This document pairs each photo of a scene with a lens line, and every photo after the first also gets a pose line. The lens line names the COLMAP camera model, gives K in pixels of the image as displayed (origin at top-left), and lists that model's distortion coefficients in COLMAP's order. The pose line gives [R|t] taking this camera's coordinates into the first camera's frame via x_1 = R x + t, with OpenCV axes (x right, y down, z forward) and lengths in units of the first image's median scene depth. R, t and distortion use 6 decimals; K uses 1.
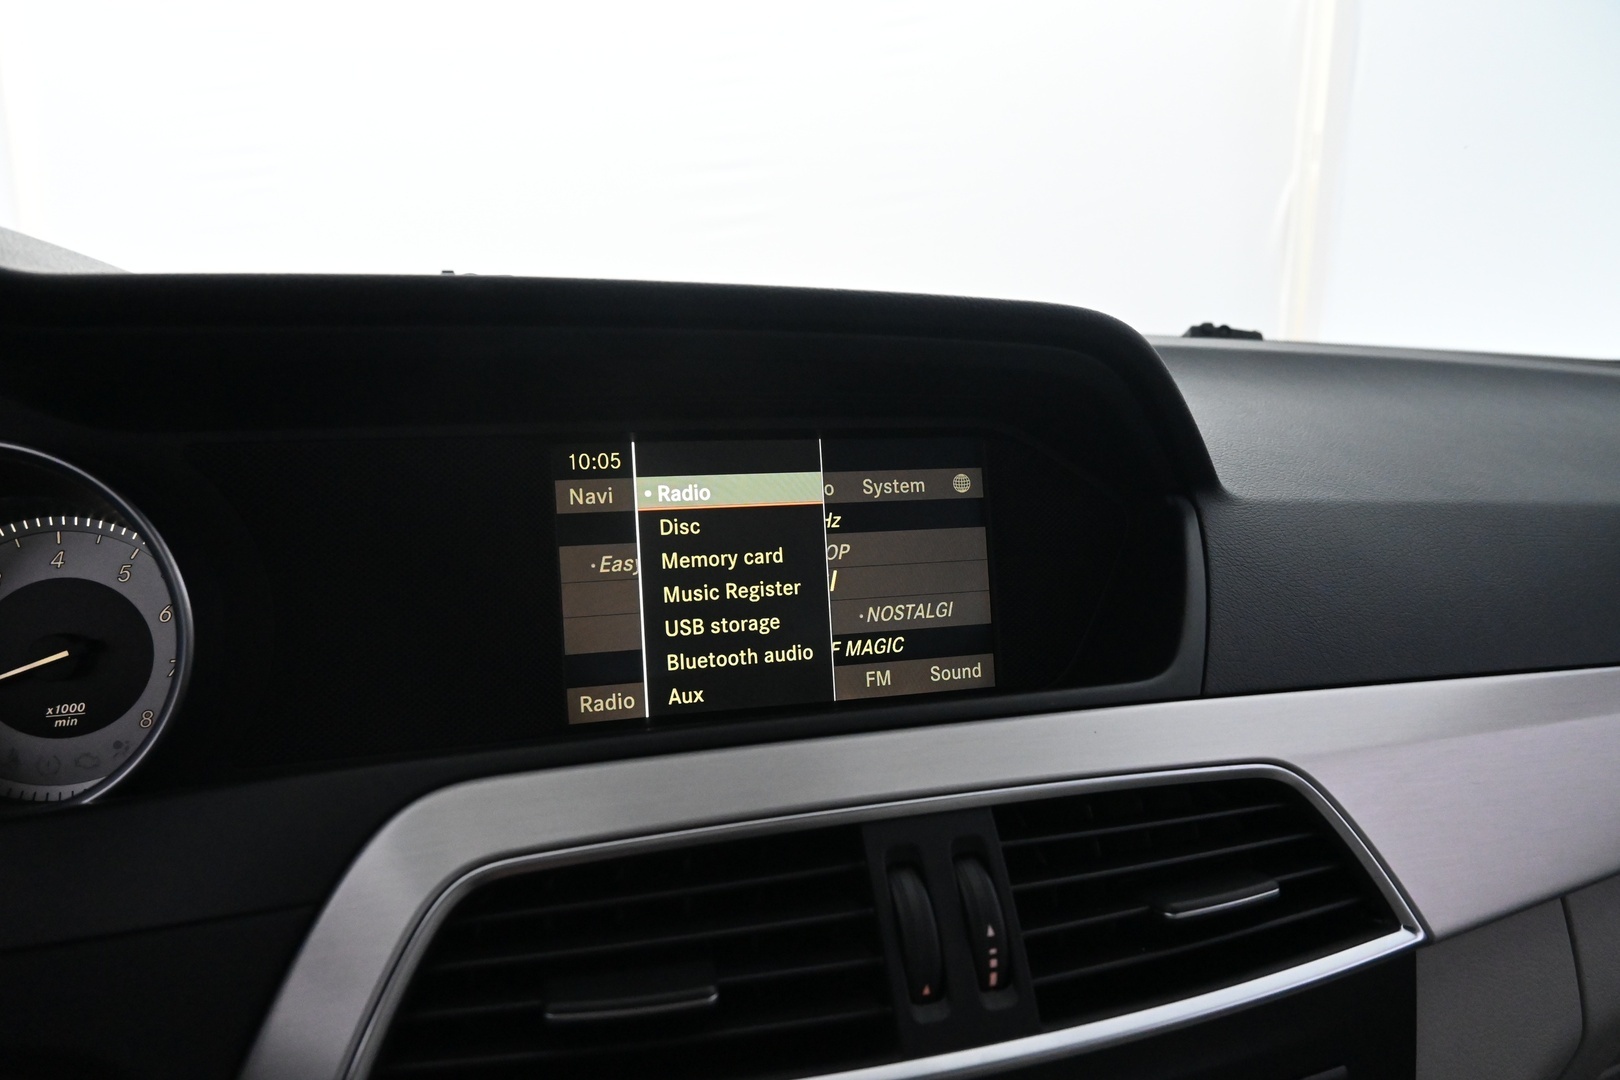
lens RADIAL K [[1114.8, 0, 808.4], [0, 1114.8, 536.9], [0, 0, 1]] dist [-0.001427, 0.000832]
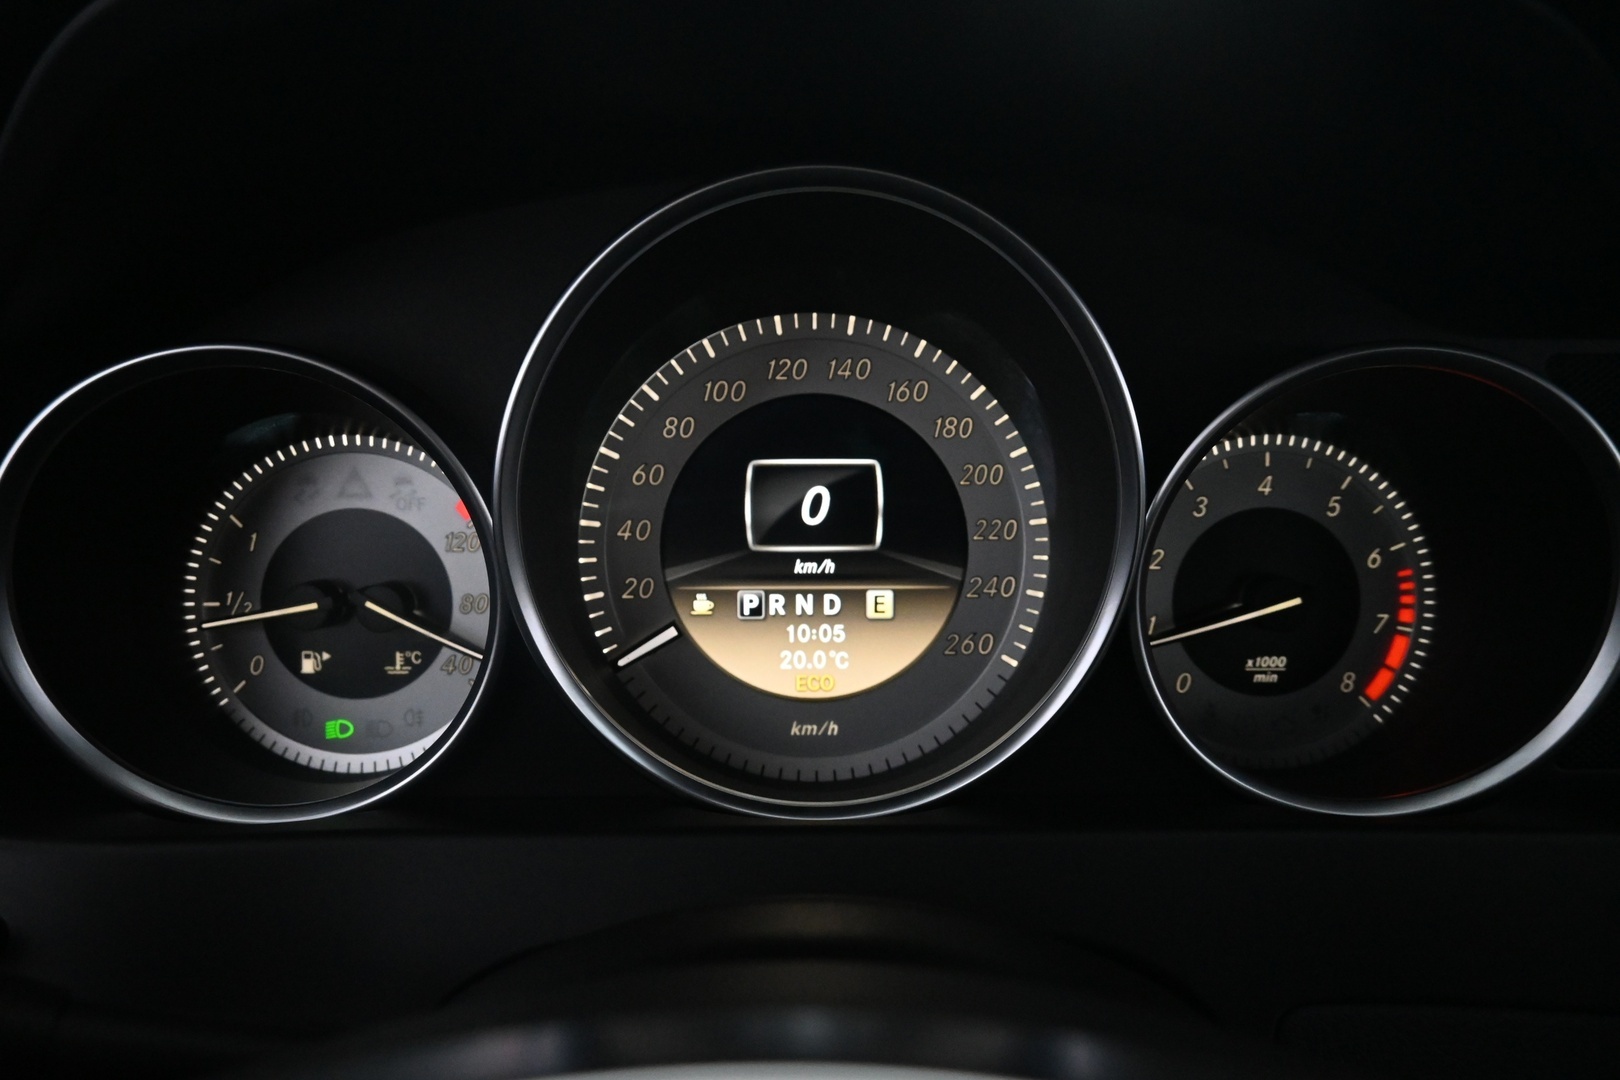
lens RADIAL K [[1114.8, 0, 808.4], [0, 1114.8, 536.9], [0, 0, 1]] dist [-0.001427, 0.000832]
pose [[0.959429, 0.074404, -0.271955, -0.845111], [-0.048062, 0.993594, 0.102282, -0.011313], [0.277823, -0.085062, 0.956859, 0.108337]]
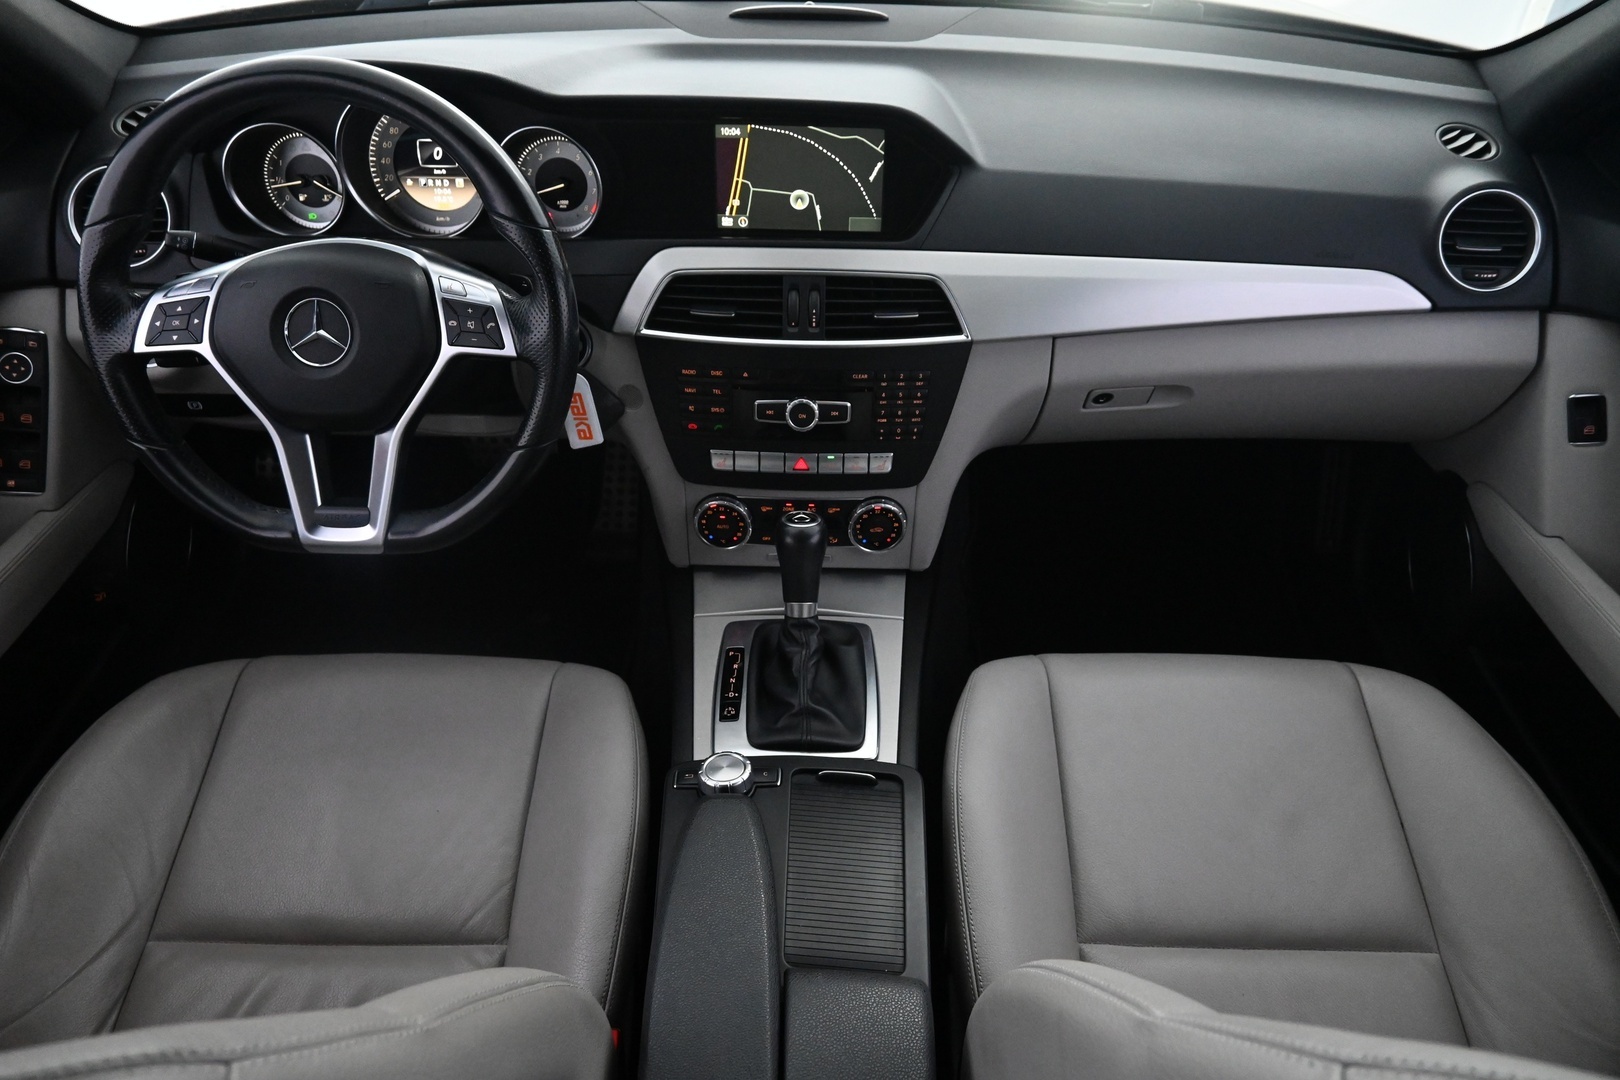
lens RADIAL K [[1114.8, 0, 808.4], [0, 1114.8, 536.9], [0, 0, 1]] dist [-0.001427, 0.000832]
pose [[0.952492, 0.197970, -0.231444, 0.955019], [-0.062184, 0.870325, 0.488535, -0.640324], [0.298147, -0.450934, 0.841289, -1.969050]]
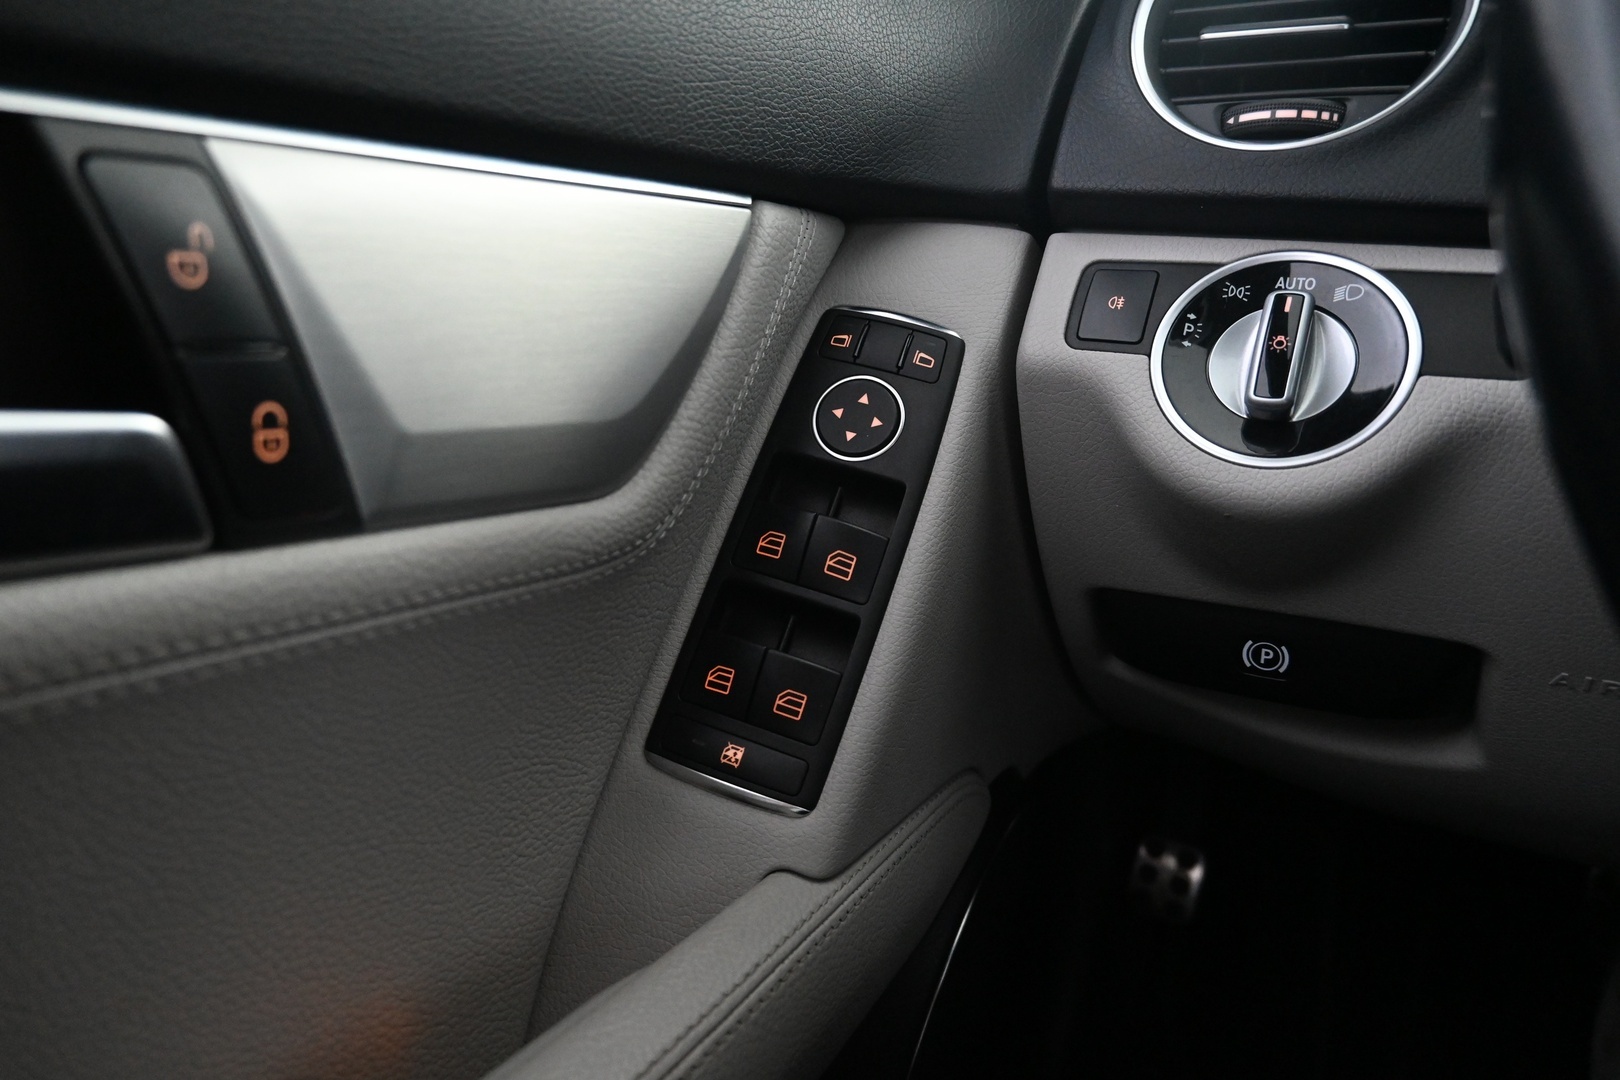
lens RADIAL K [[1114.8, 0, 808.4], [0, 1114.8, 536.9], [0, 0, 1]] dist [-0.001427, 0.000832]
pose [[0.658041, 0.207077, -0.723948, -1.254975], [-0.110573, 0.977593, 0.179123, 0.546600], [0.744819, -0.037821, 0.666193, -0.505304]]
